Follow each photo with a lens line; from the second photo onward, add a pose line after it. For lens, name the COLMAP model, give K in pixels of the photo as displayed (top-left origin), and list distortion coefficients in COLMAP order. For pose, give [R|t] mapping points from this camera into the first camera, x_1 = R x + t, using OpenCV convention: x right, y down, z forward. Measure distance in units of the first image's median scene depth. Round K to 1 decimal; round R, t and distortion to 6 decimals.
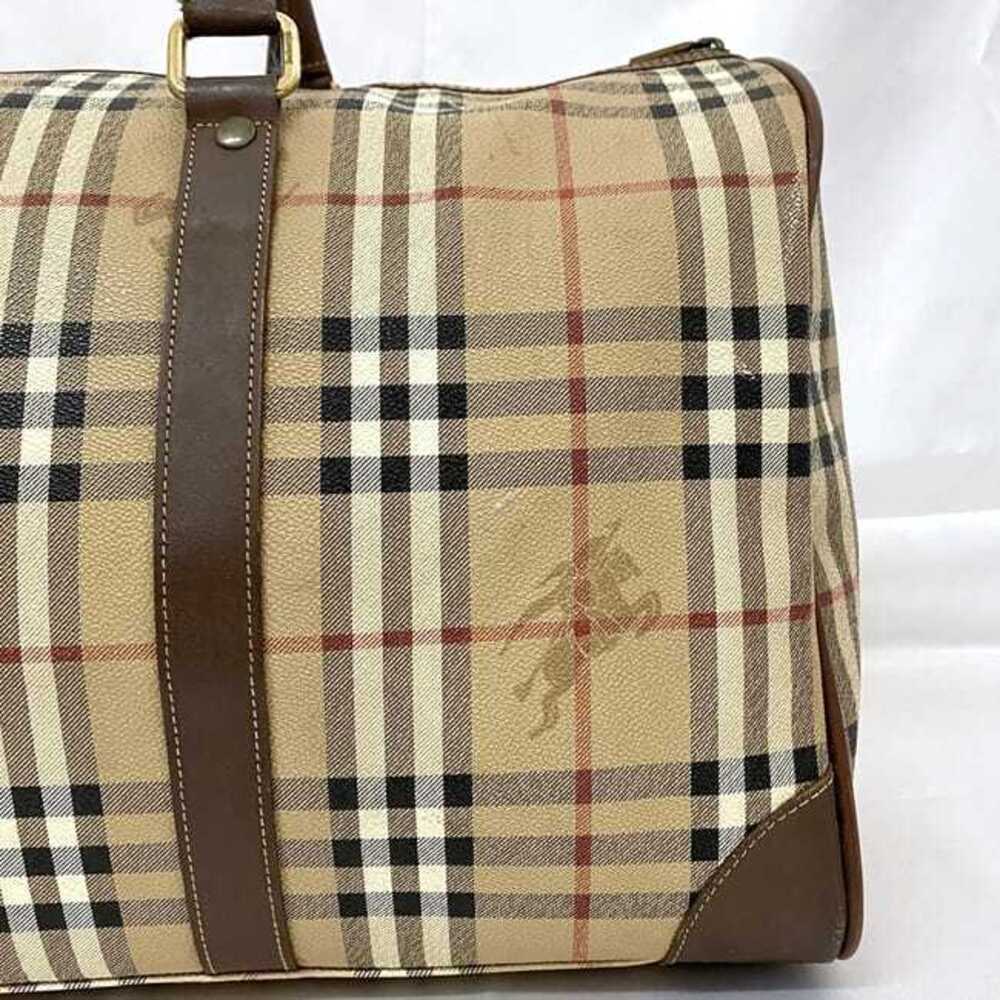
lens RADIAL K [[1572.2, 0, 492.3], [0, 1572.2, 494.4], [0, 0, 1]] dist [0.034193, 0.000000]
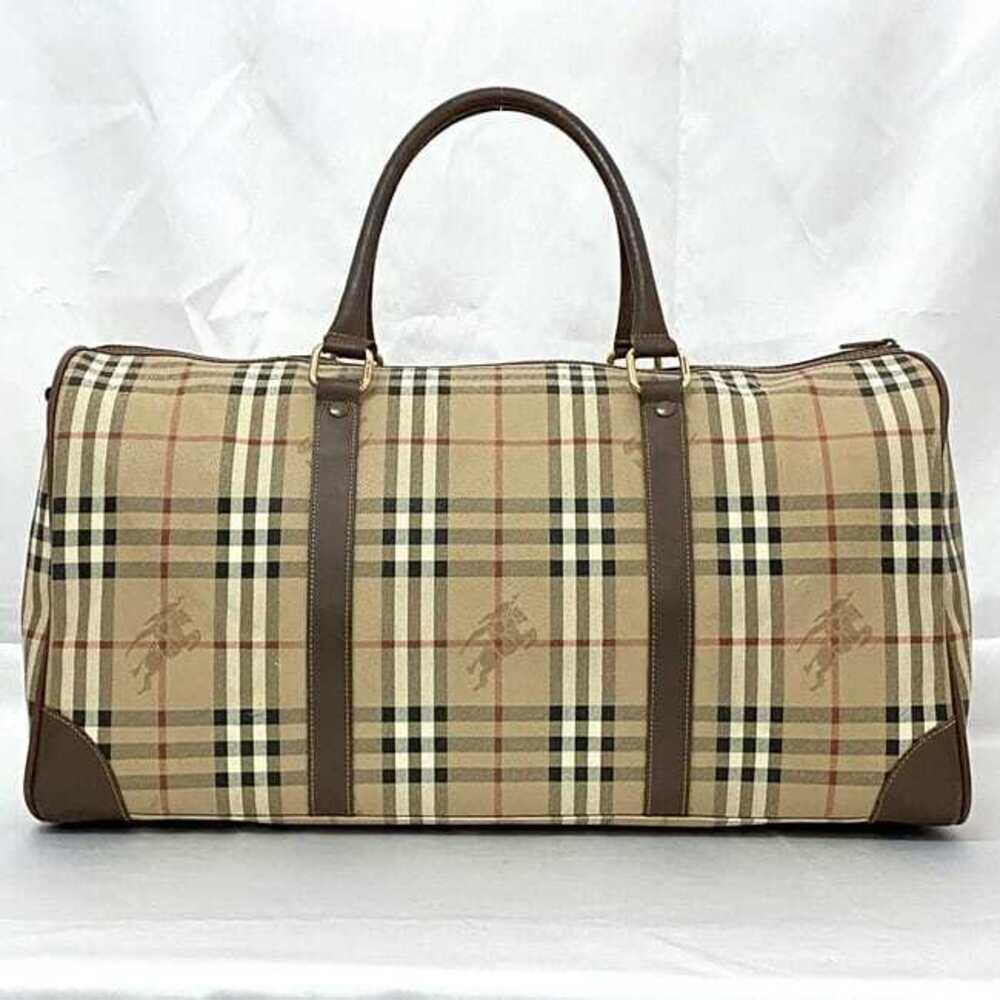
lens RADIAL K [[1572.2, 0, 510.1], [0, 1572.2, 493.8], [0, 0, 1]] dist [0.034193, 0.000000]
pose [[0.996409, 0.012495, -0.083749, -0.199694], [-0.020635, 0.995066, -0.097041, 0.098454], [0.082123, 0.098420, 0.991751, -1.150406]]
